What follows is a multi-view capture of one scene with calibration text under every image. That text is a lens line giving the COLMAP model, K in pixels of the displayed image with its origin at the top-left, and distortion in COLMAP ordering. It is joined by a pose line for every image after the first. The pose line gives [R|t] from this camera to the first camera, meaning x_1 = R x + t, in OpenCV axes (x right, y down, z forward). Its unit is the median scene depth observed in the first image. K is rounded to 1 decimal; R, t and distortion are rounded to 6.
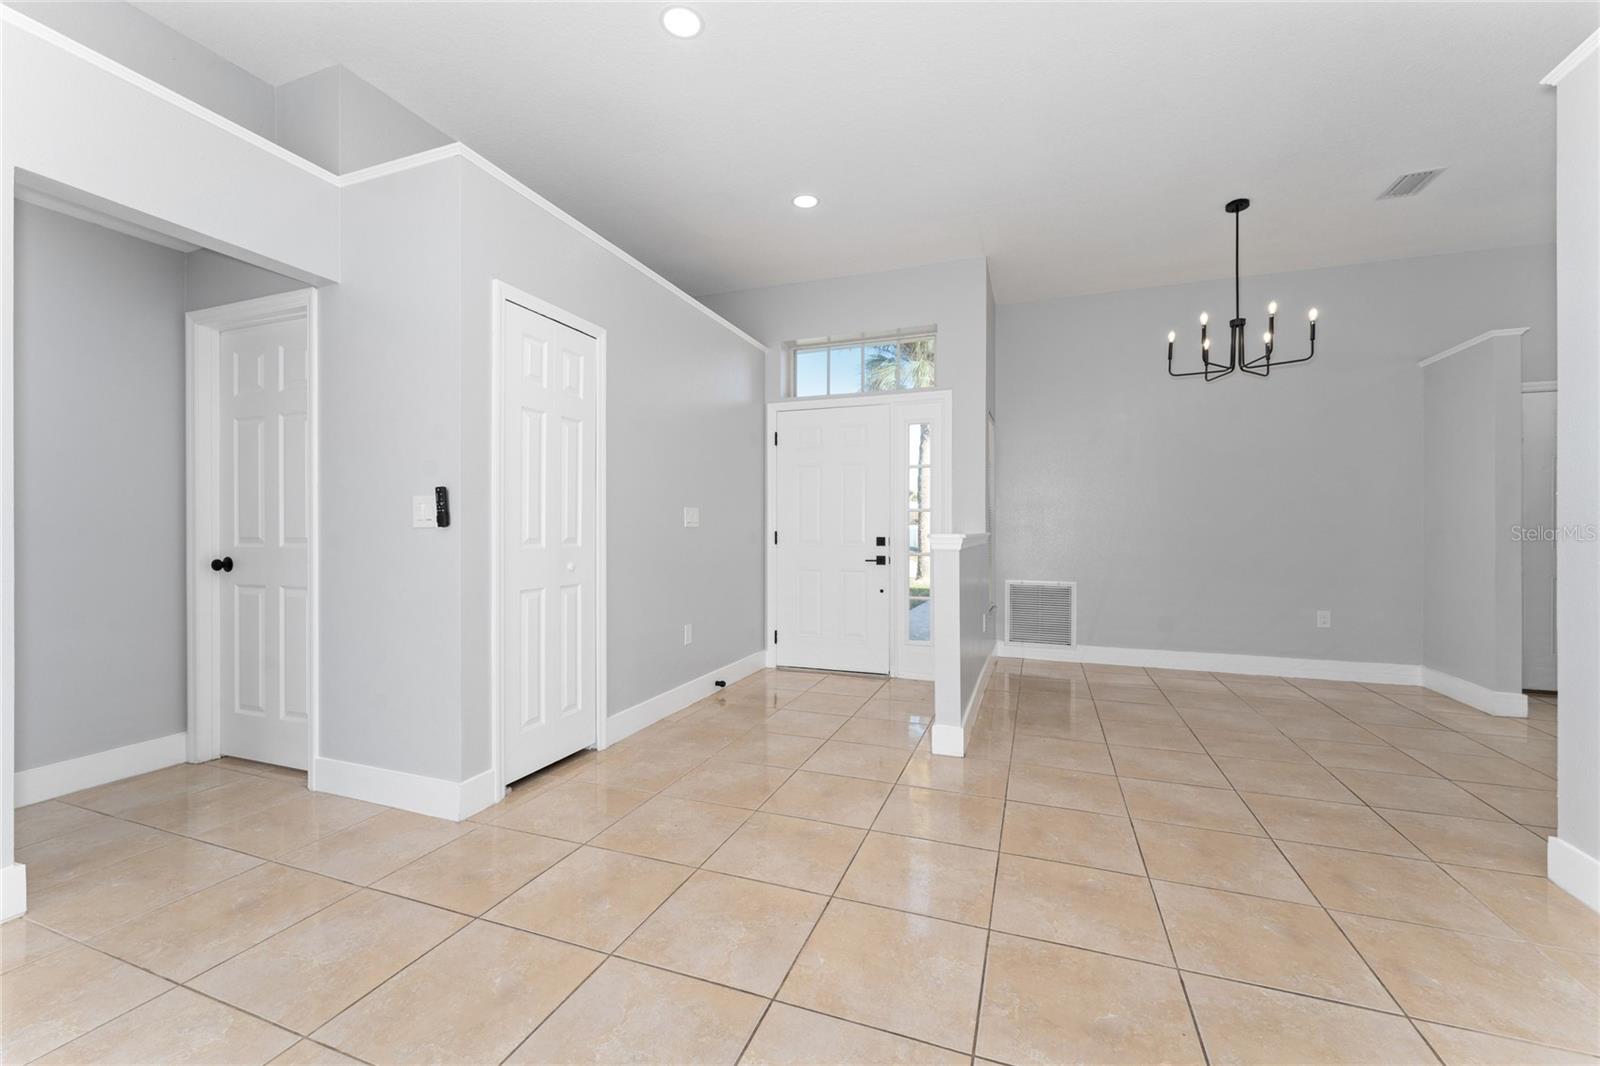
lens RADIAL K [[650.0, 0, 789.9], [0, 650.0, 530.8], [0, 0, 1]] dist [0.001708, -0.000143]
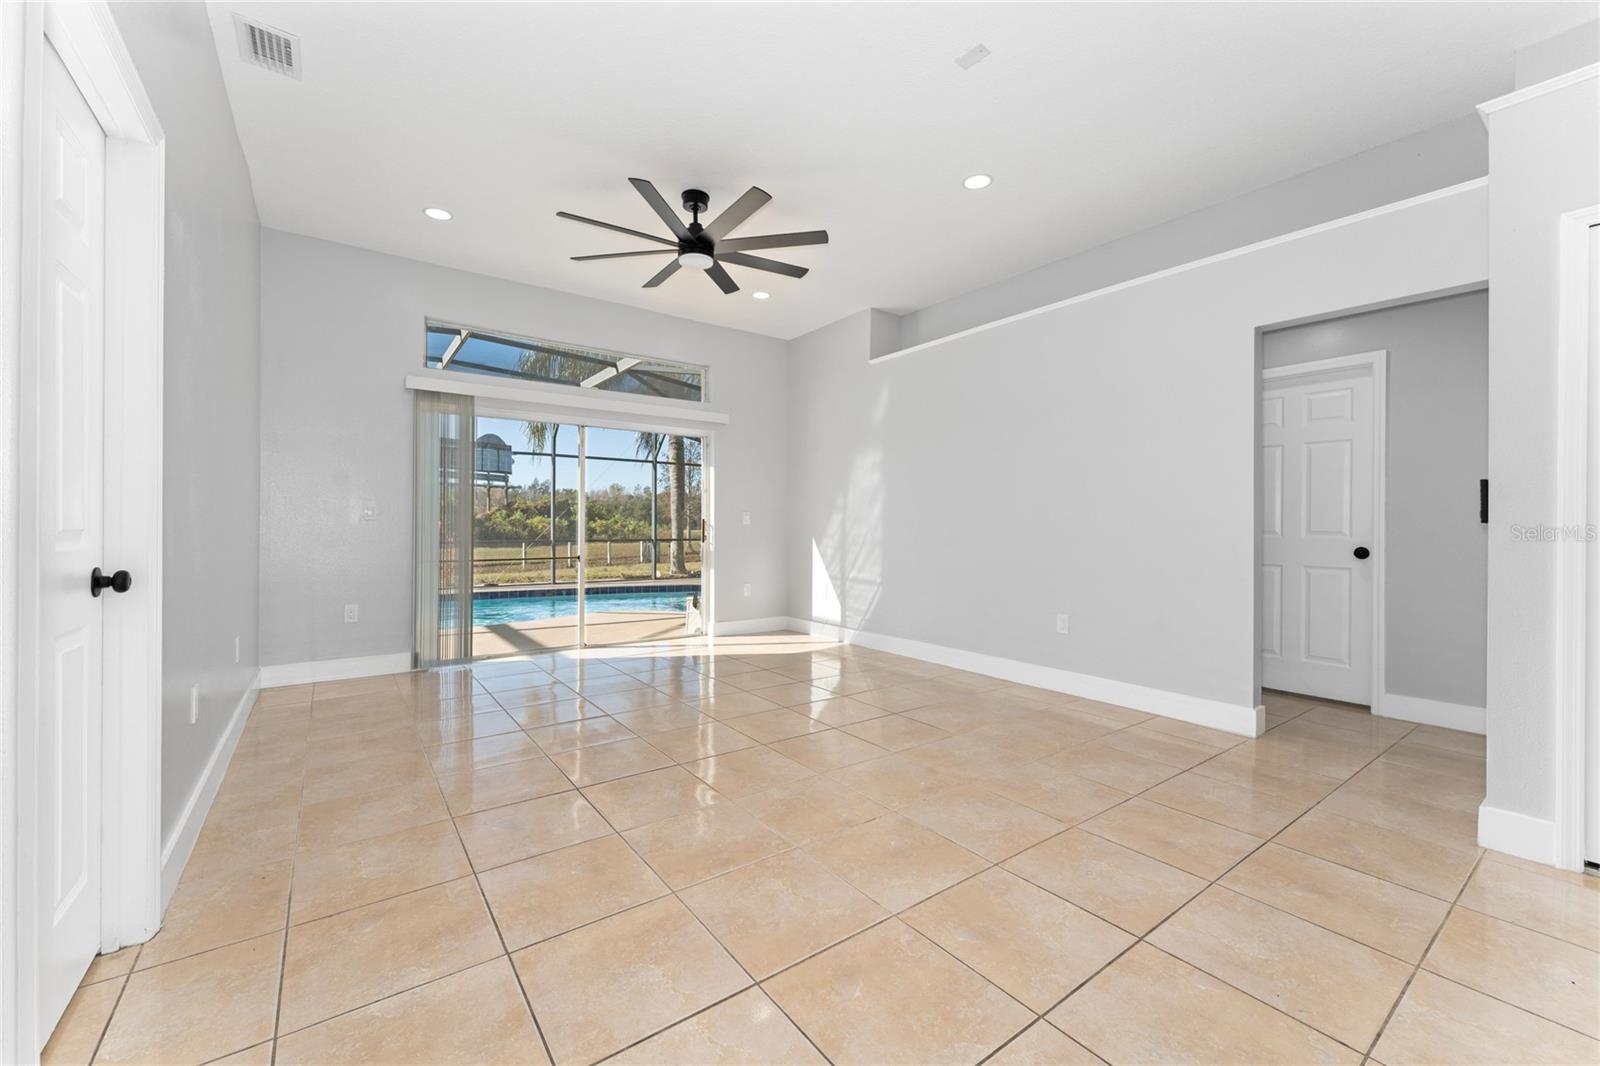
lens RADIAL K [[650.0, 0, 803.8], [0, 650.0, 532.3], [0, 0, 1]] dist [0.001708, -0.000143]
pose [[-0.559209, -0.002645, -0.829023, 0.563904], [-0.007852, 0.999967, 0.002107, 0.011035], [0.828990, 0.007688, -0.559211, 0.525559]]
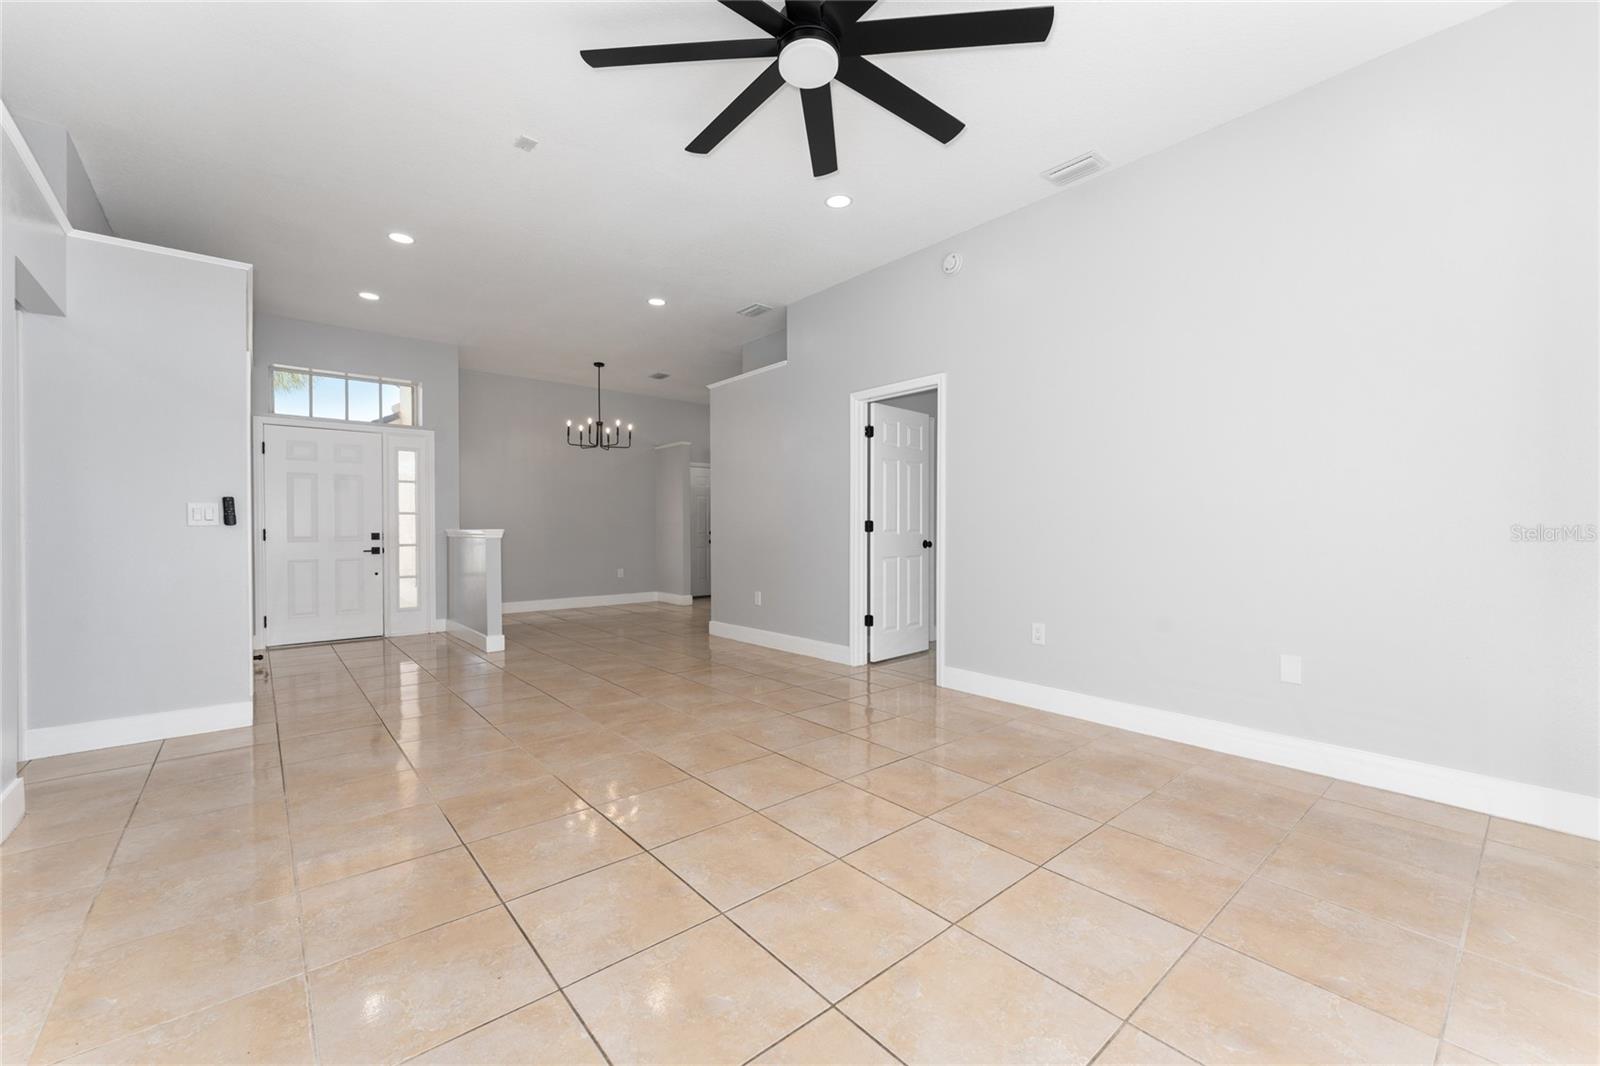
lens RADIAL K [[650.0, 0, 795.2], [0, 650.0, 533.7], [0, 0, 1]] dist [0.001708, -0.000143]
pose [[0.497020, -0.009483, 0.867687, -0.751542], [0.004440, 0.999955, 0.008386, 0.004613], [-0.867727, -0.000315, 0.497040, -0.515299]]
